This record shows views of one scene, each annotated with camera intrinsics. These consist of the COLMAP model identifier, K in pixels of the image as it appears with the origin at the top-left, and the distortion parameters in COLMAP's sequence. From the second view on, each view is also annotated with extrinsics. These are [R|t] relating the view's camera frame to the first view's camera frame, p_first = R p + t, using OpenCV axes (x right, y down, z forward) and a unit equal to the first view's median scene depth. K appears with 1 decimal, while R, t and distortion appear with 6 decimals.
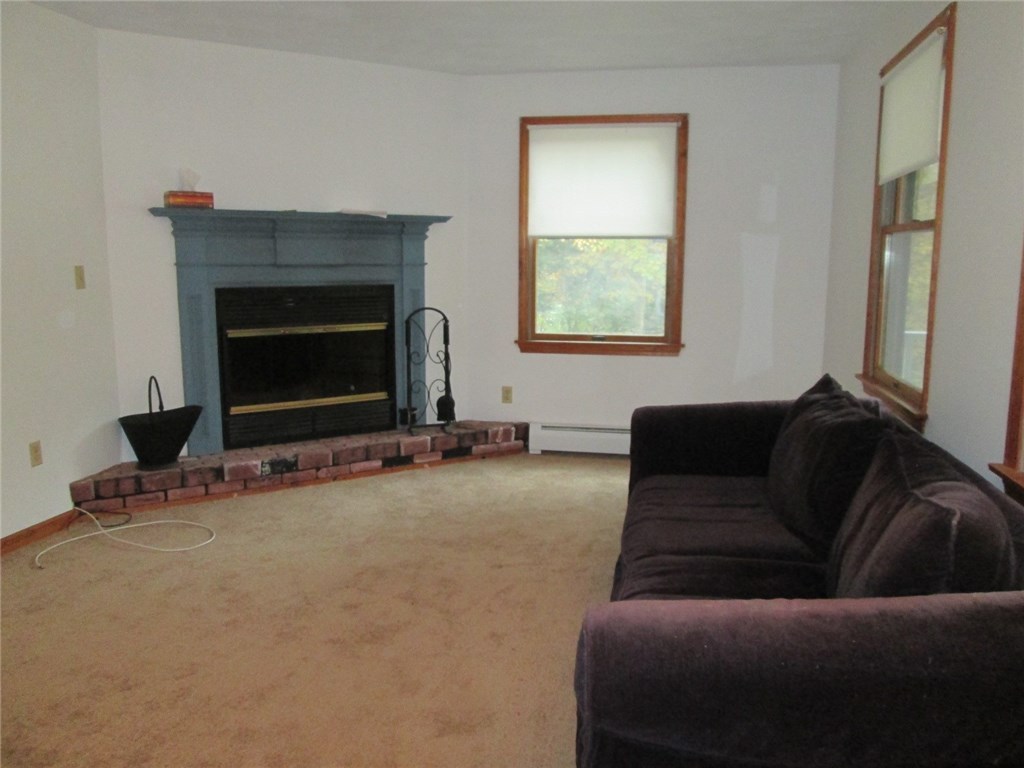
lens RADIAL K [[842.0, 0, 515.7], [0, 842.0, 385.8], [0, 0, 1]] dist [-0.053407, 0.031709]
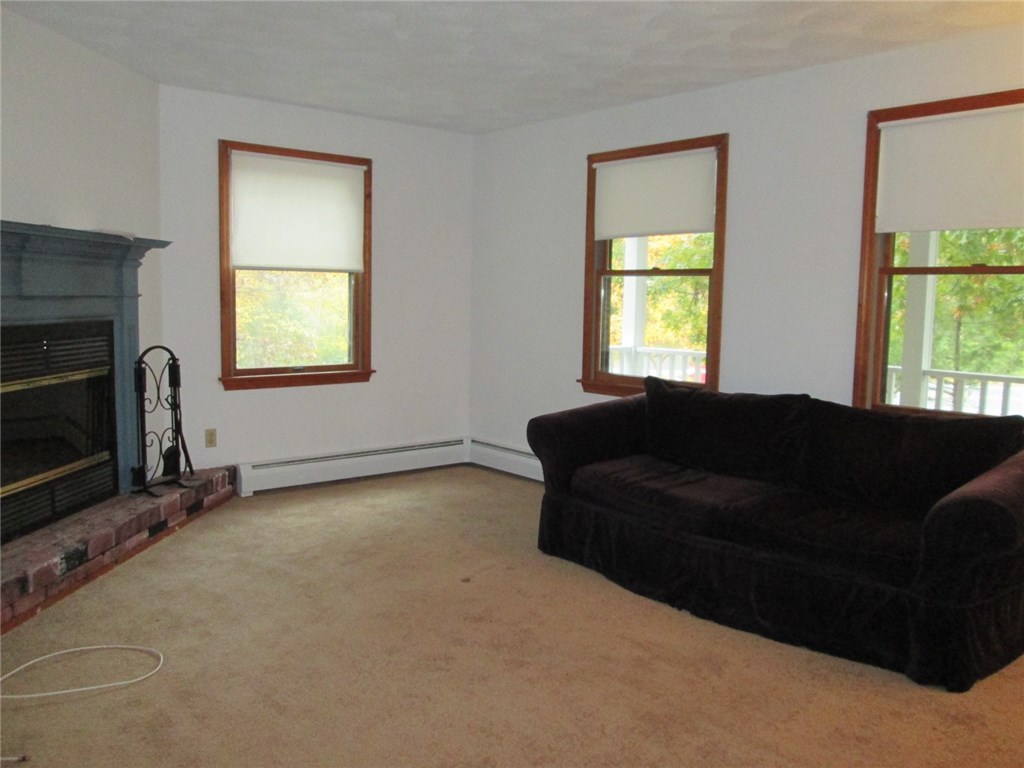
lens RADIAL K [[842.0, 0, 517.5], [0, 842.0, 382.3], [0, 0, 1]] dist [-0.053407, 0.031709]
pose [[0.618928, -0.074471, 0.781909, -0.542716], [0.103203, 0.994575, 0.013034, -0.028854], [-0.778638, 0.072629, 0.623256, 0.180705]]
